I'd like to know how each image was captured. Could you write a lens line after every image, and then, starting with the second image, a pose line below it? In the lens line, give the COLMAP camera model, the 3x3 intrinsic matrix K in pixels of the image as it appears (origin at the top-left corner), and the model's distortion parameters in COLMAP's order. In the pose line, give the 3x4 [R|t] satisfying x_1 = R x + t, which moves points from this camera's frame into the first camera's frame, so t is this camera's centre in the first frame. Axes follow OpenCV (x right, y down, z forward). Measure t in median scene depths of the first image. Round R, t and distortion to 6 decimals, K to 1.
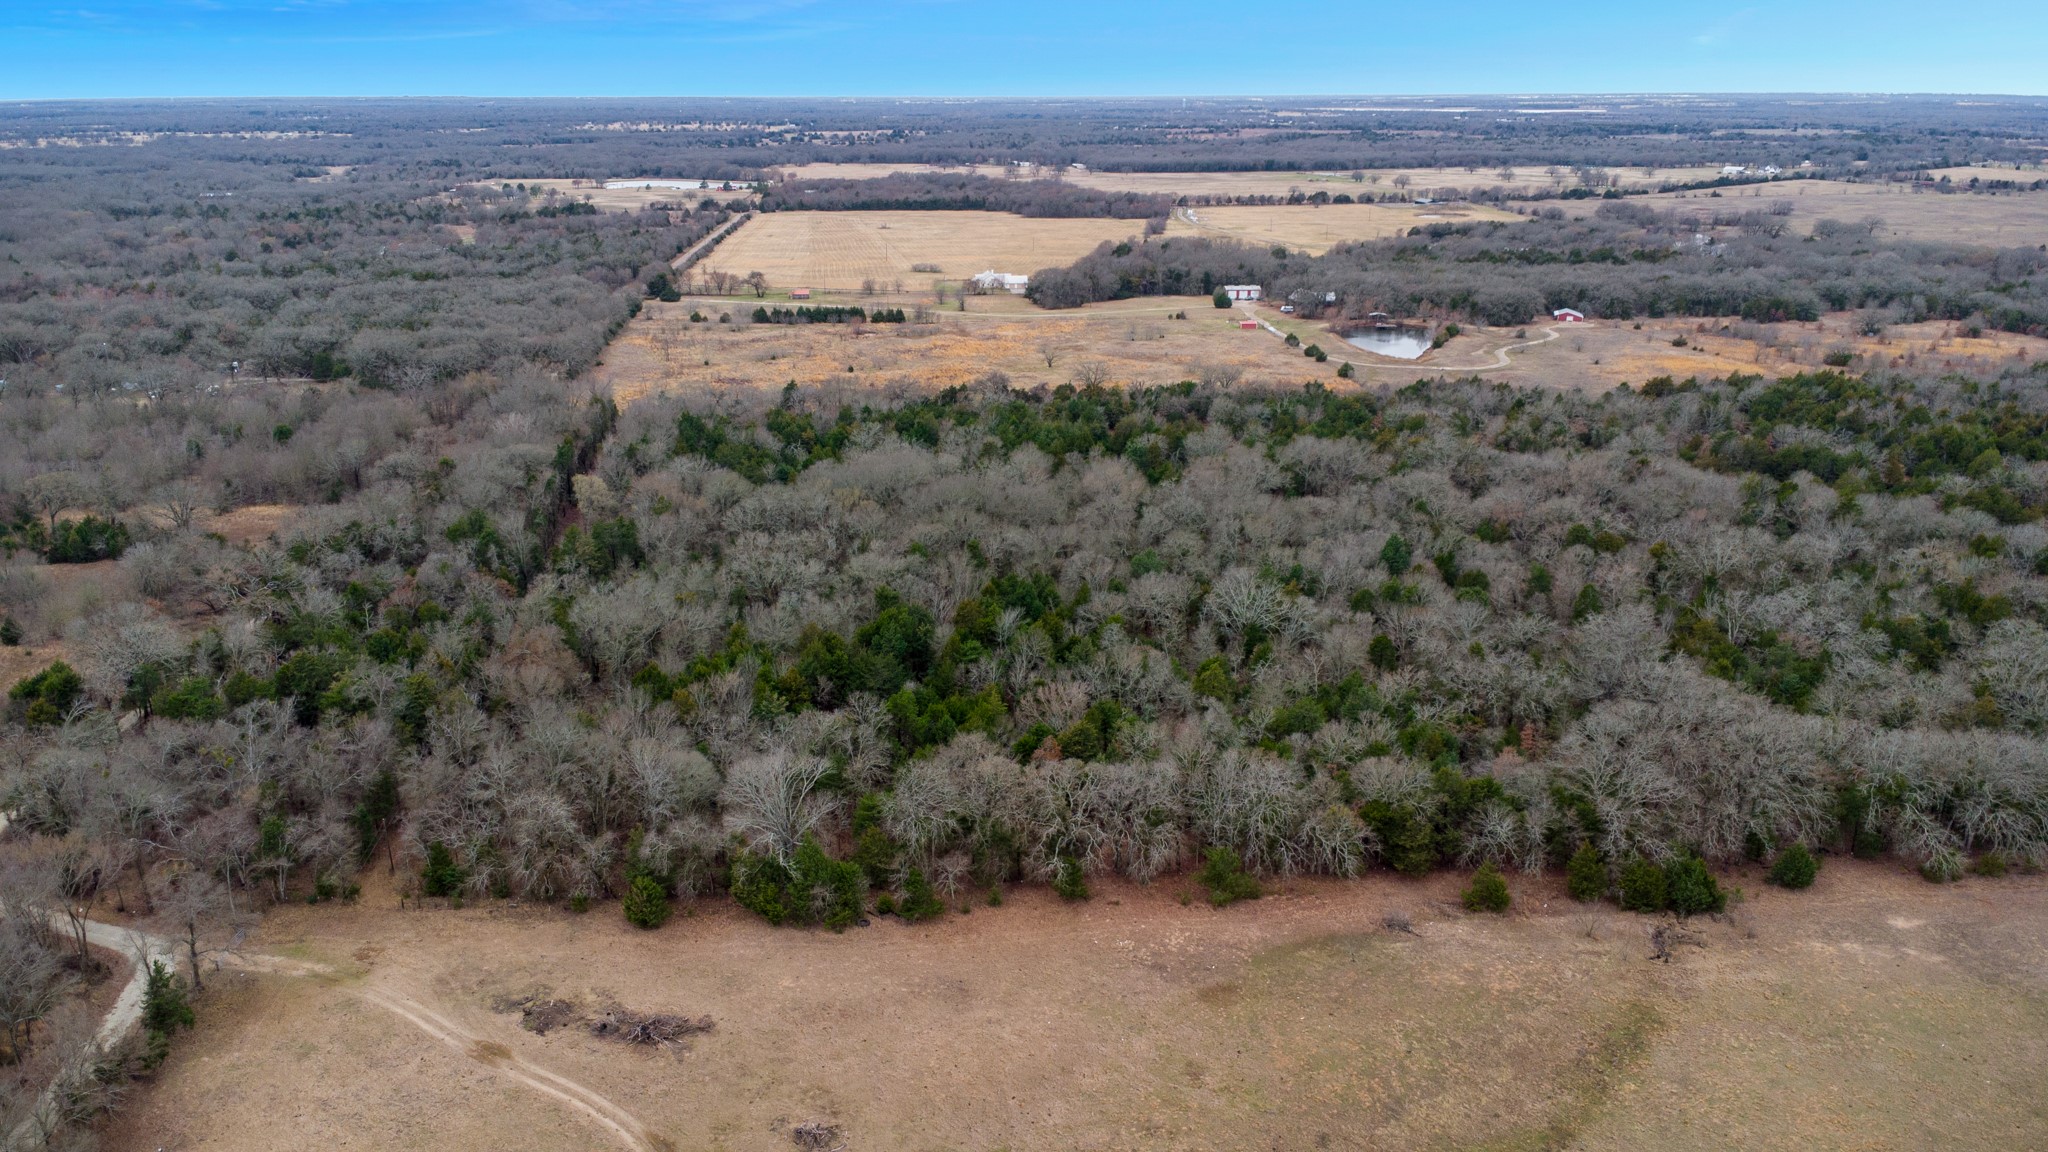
lens RADIAL K [[1500.3, 0, 1015.6], [0, 1500.3, 529.3], [0, 0, 1]] dist [0.059388, -0.078441]
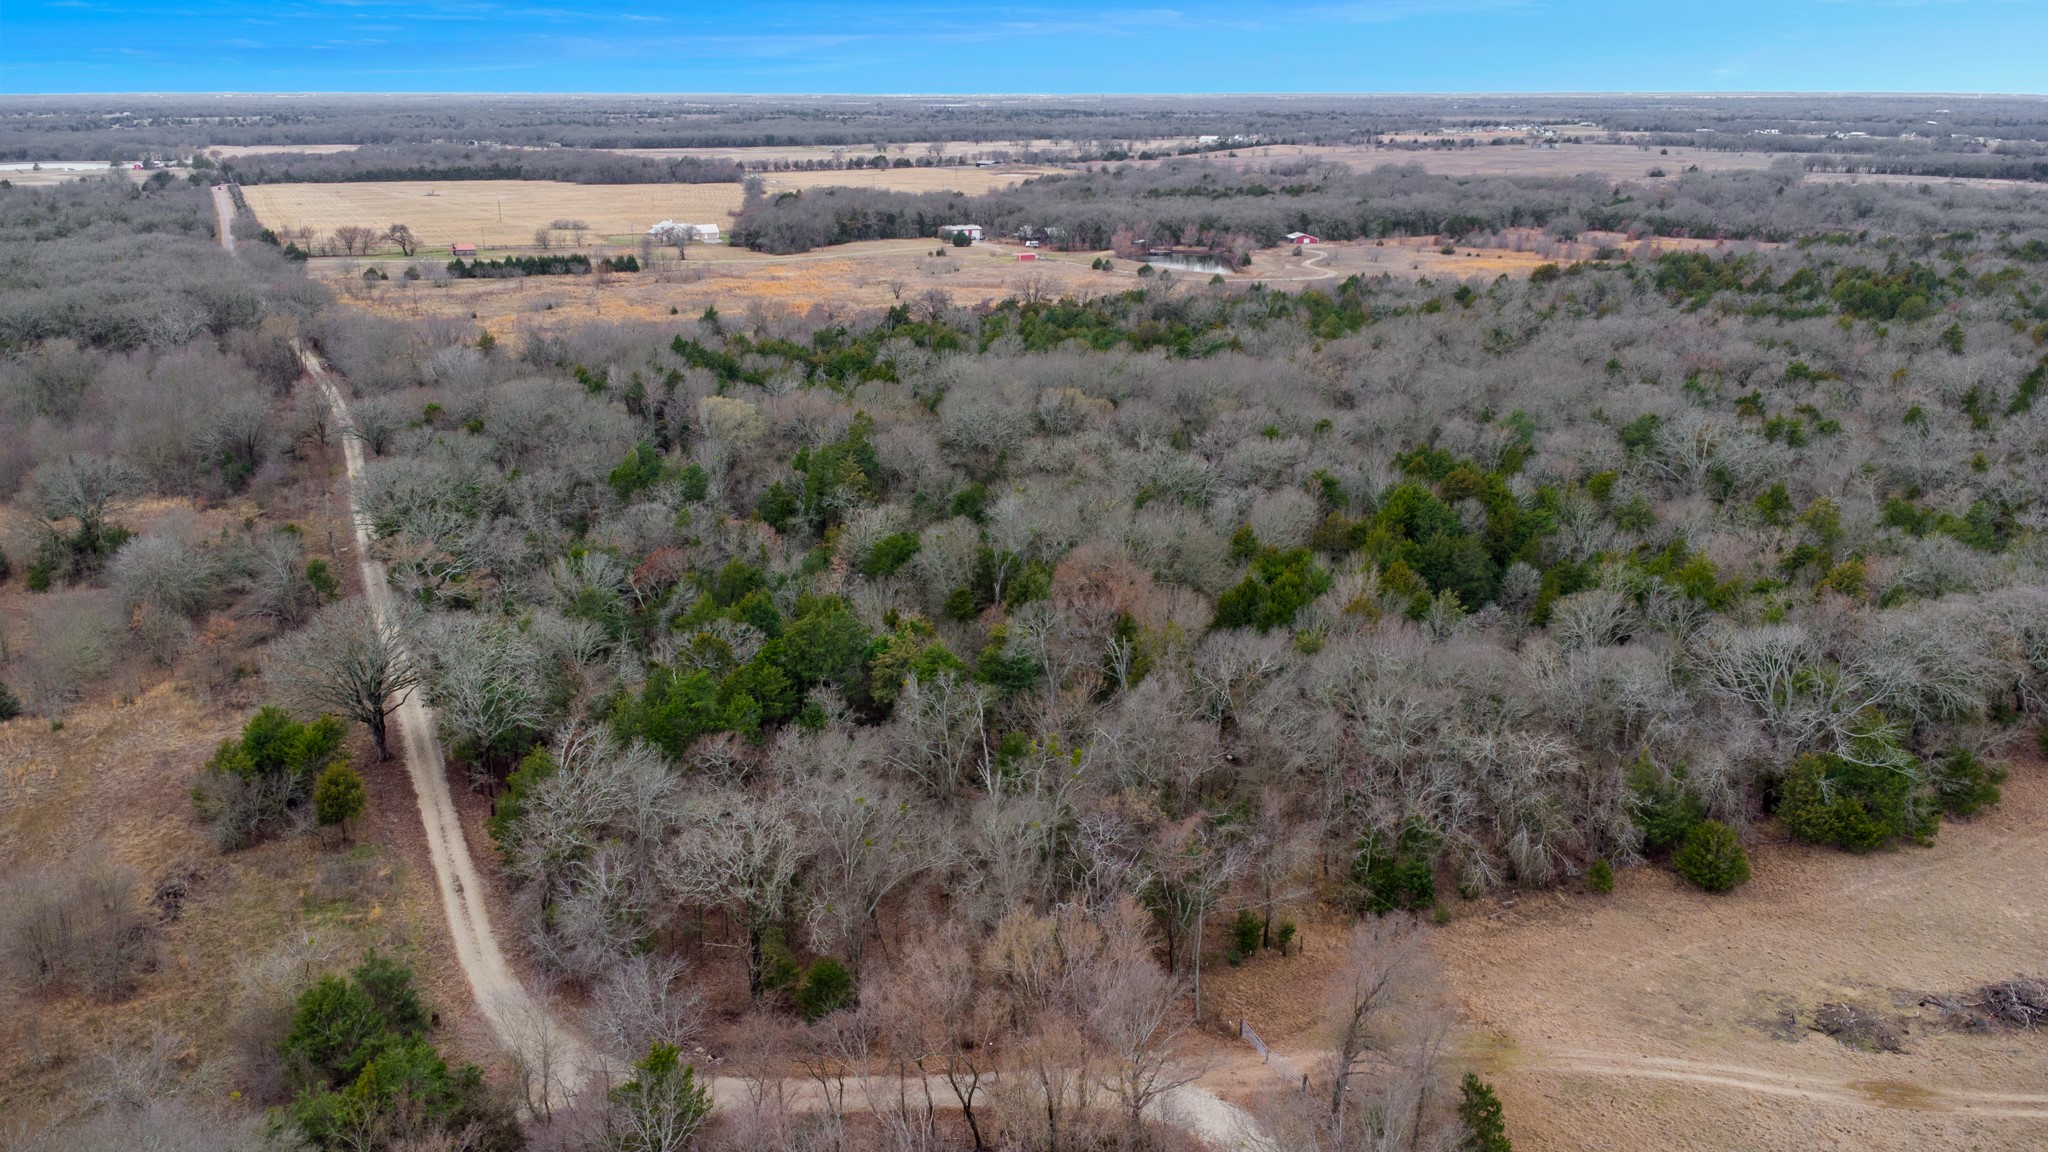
lens RADIAL K [[1509.9, 0, 1024.0], [0, 1509.9, 576.0], [0, 0, 1]] dist [0.017846, -0.000683]
pose [[0.916078, -0.119038, 0.382925, -0.198389], [0.109524, 0.992889, 0.046637, 0.013842], [-0.385754, -0.000783, 0.922601, 0.123704]]
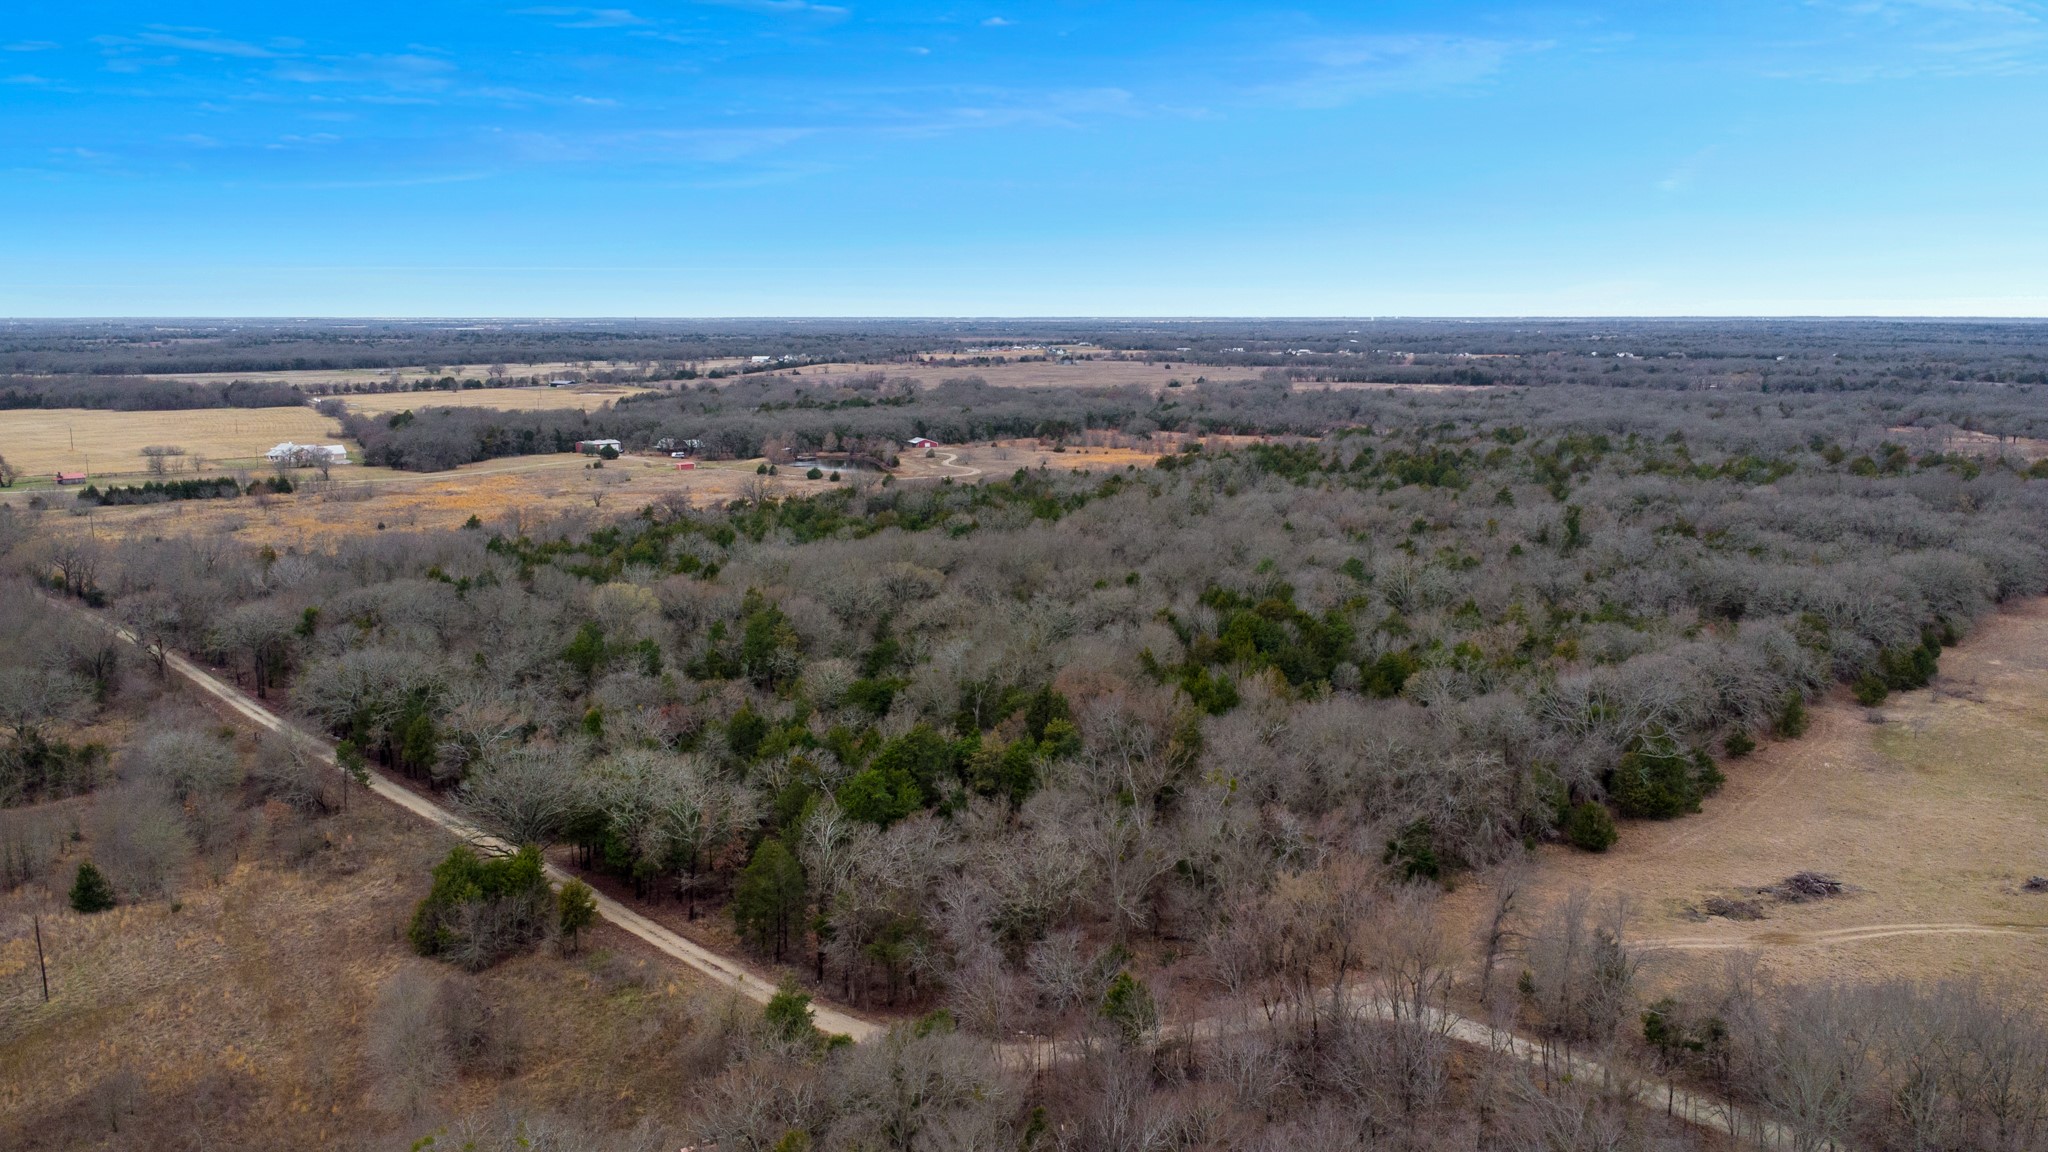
lens RADIAL K [[1500.3, 0, 1015.6], [0, 1500.3, 529.3], [0, 0, 1]] dist [0.059388, -0.078441]
pose [[0.745038, -0.091977, 0.660650, -0.295171], [0.186476, 0.979676, -0.073904, 0.015075], [-0.640425, 0.178257, 0.747048, 0.119601]]
